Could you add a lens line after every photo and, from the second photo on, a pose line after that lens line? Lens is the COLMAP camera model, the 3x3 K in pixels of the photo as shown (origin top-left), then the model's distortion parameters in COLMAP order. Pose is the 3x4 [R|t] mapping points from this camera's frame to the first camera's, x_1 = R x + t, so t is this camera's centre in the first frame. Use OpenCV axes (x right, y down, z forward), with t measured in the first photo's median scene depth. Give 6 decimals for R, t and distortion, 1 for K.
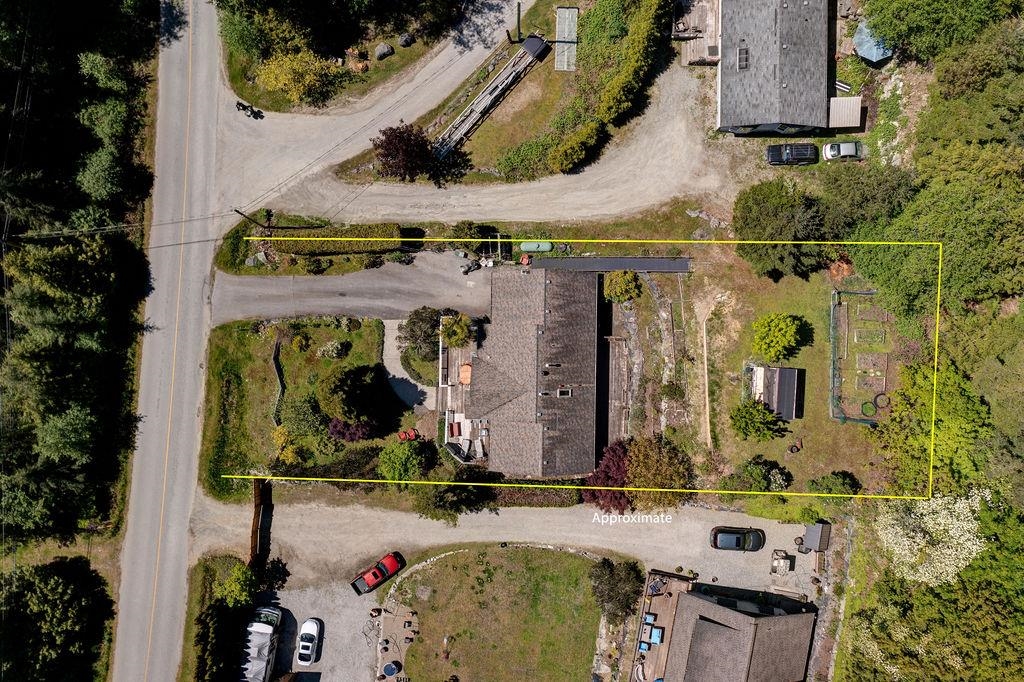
lens RADIAL K [[828.2, 0, 510.1], [0, 828.2, 338.9], [0, 0, 1]] dist [0.004030, 0.006337]
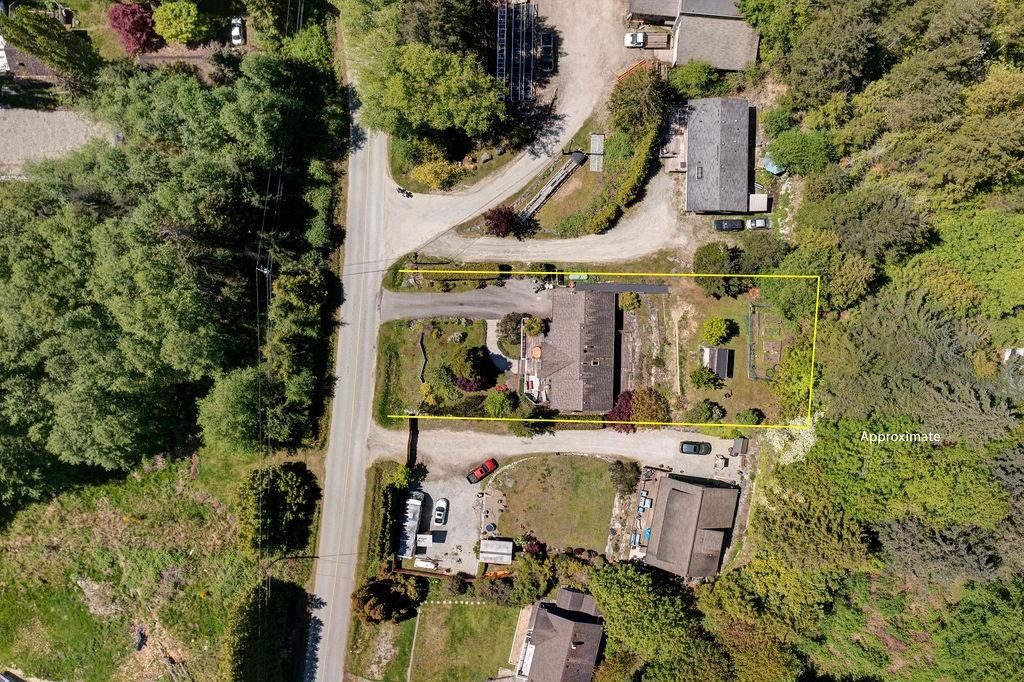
lens RADIAL K [[828.2, 0, 513.4], [0, 828.2, 343.9], [0, 0, 1]] dist [0.004030, 0.006337]
pose [[0.999979, 0.005084, 0.004052, -0.107197], [-0.005147, 0.999866, 0.015532, -0.000486], [-0.003973, -0.015553, 0.999871, -0.686581]]
